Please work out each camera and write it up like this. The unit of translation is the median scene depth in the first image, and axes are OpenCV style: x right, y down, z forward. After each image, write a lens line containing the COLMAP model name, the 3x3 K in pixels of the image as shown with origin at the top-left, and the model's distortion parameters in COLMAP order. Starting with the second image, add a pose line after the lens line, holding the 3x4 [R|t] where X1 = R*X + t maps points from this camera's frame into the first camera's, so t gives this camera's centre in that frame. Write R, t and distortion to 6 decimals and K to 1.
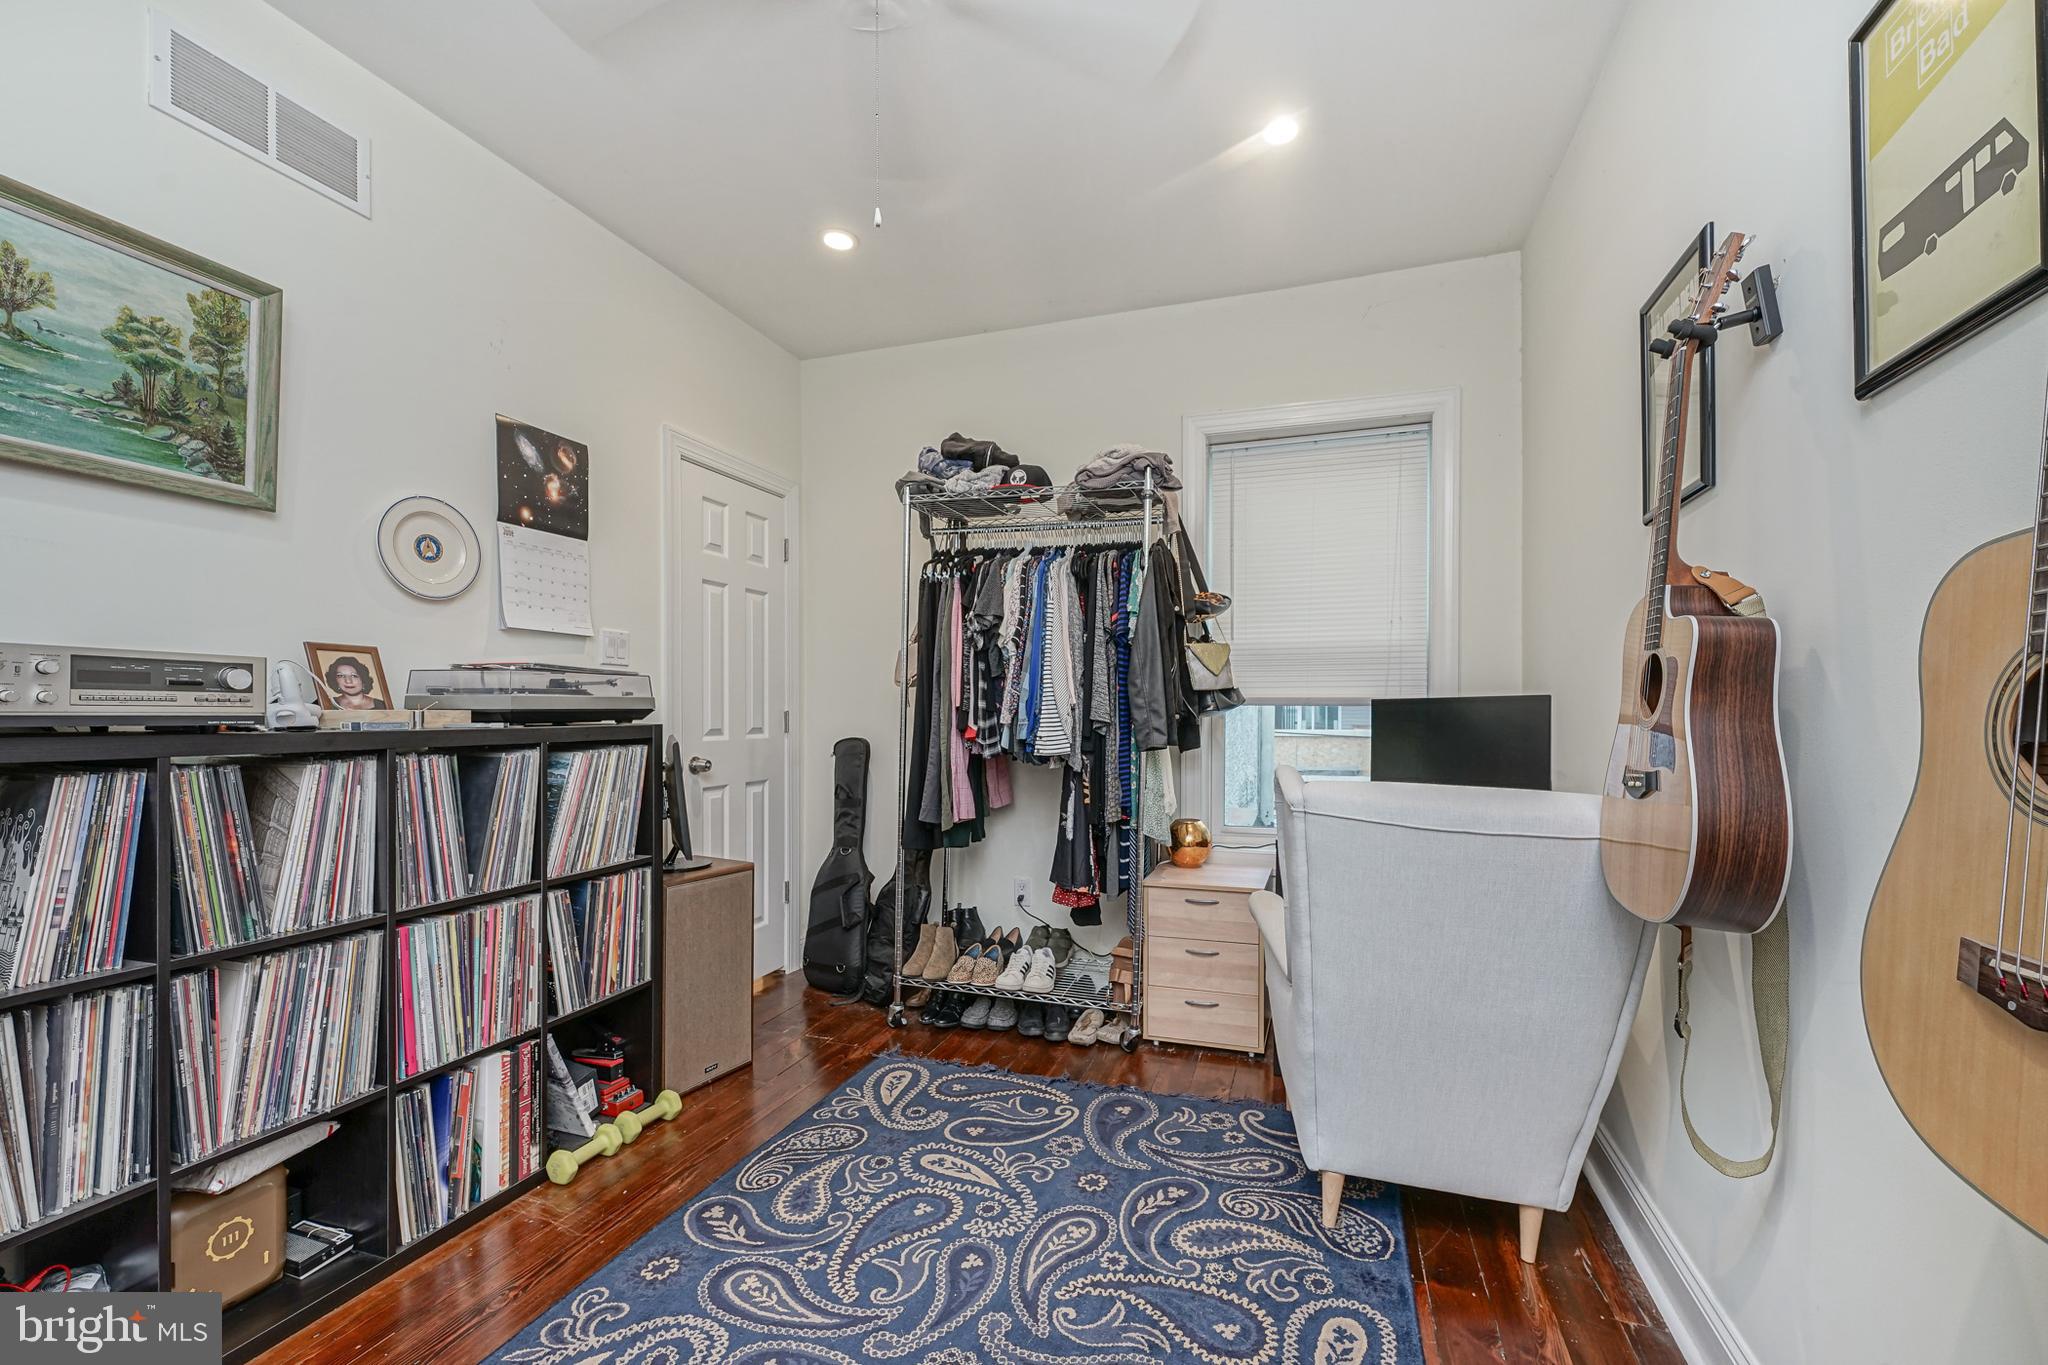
lens RADIAL K [[831.3, 0, 1023.5], [0, 831.3, 694.8], [0, 0, 1]] dist [-0.003614, 0.001096]
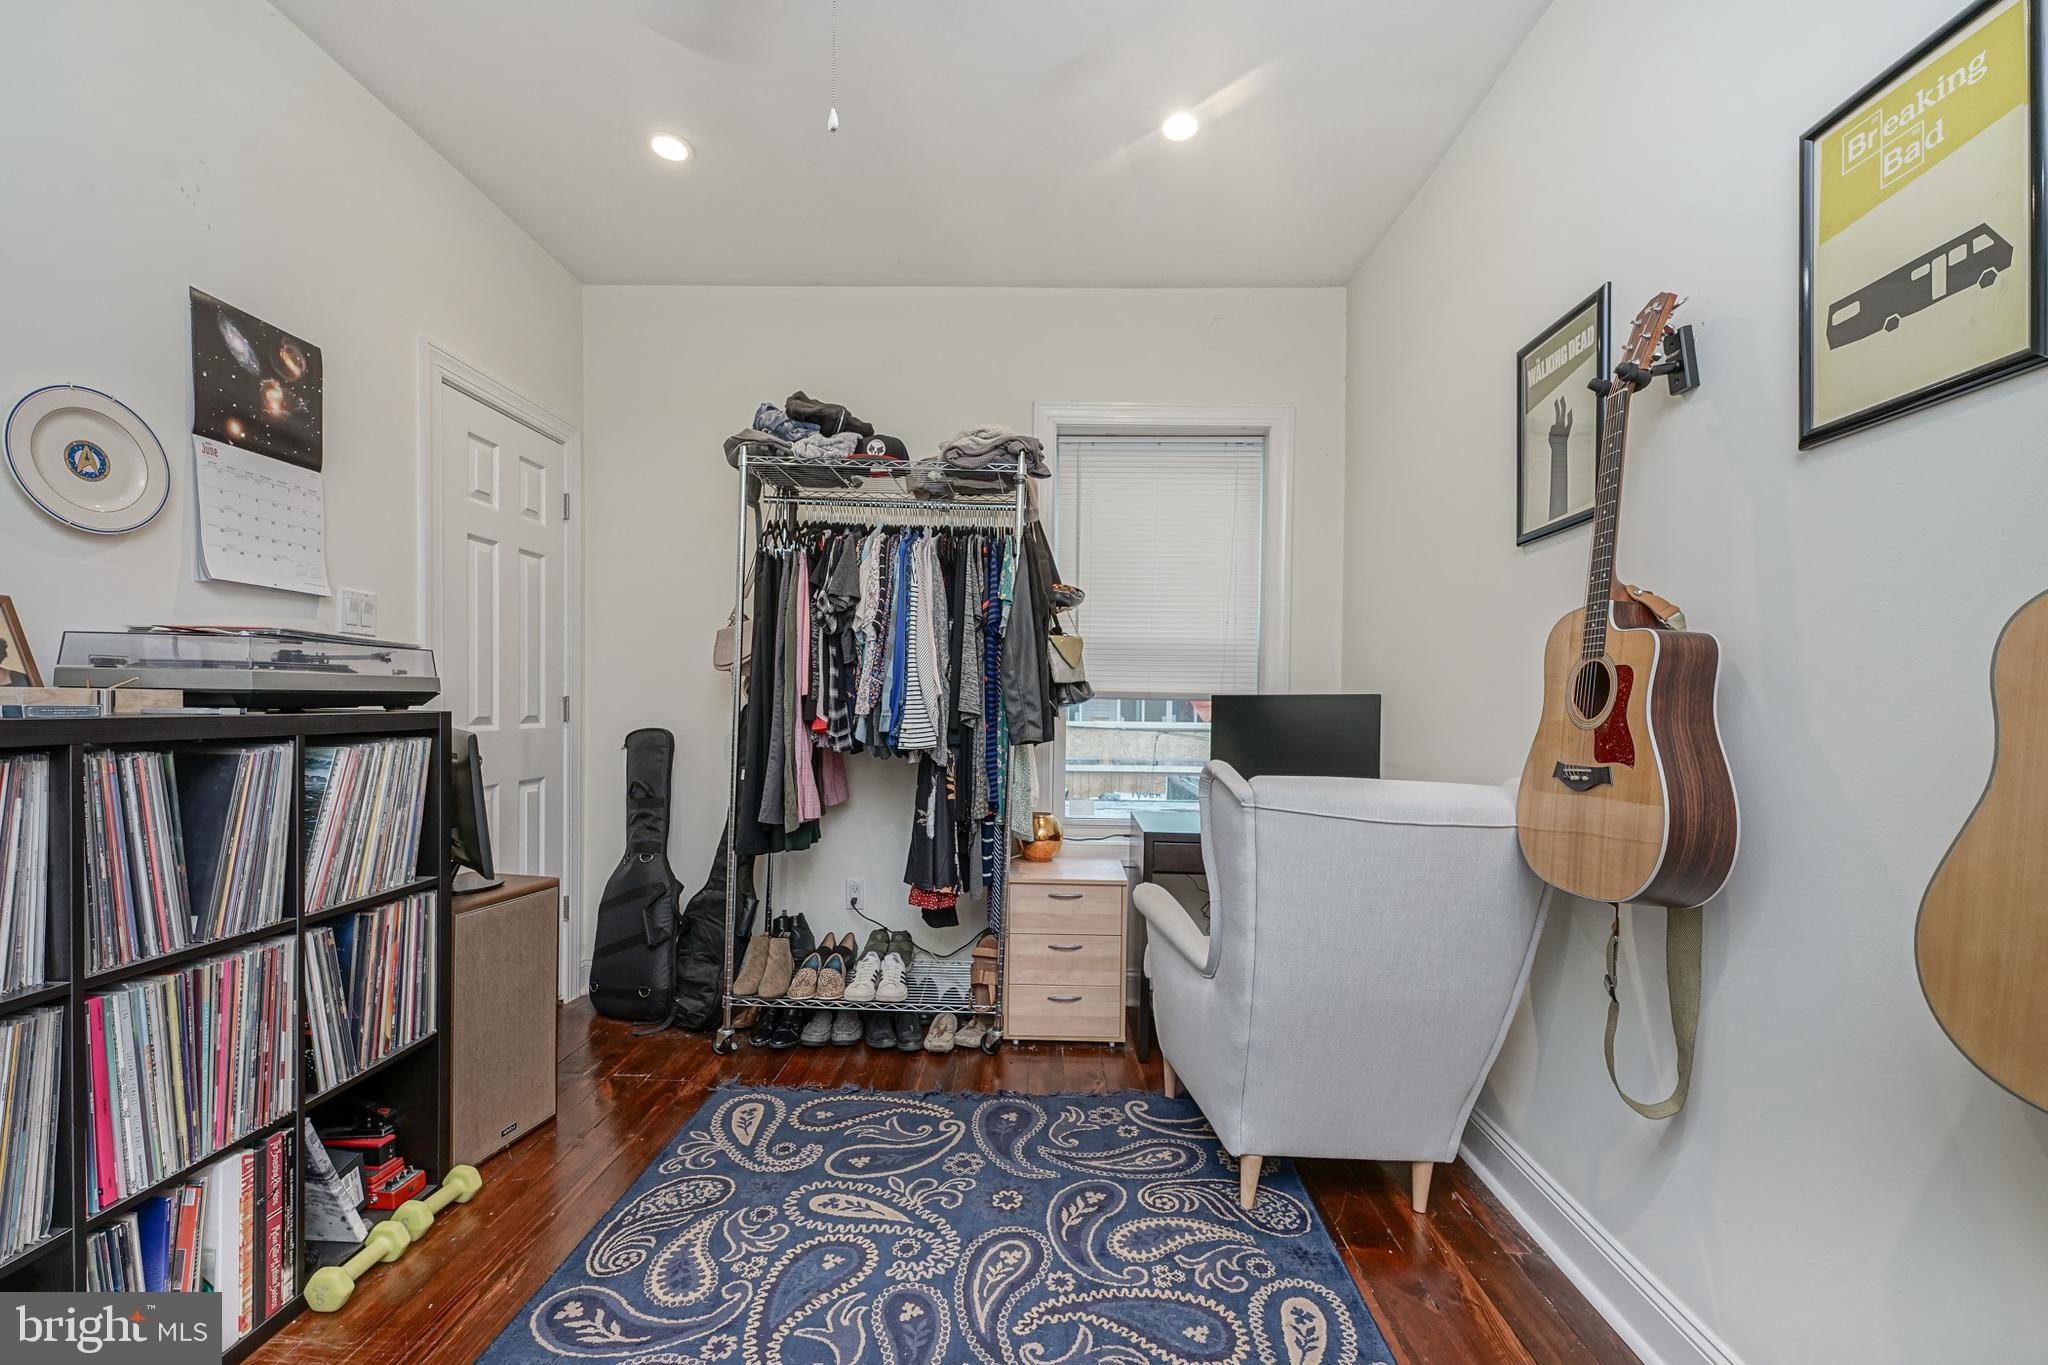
lens RADIAL K [[831.3, 0, 983.4], [0, 831.3, 699.9], [0, 0, 1]] dist [-0.003614, 0.001096]
pose [[0.956053, 0.015214, 0.292799, -0.189858], [-0.020767, 0.999658, 0.015868, 0.001069], [-0.292458, -0.021251, 0.956042, 0.093011]]
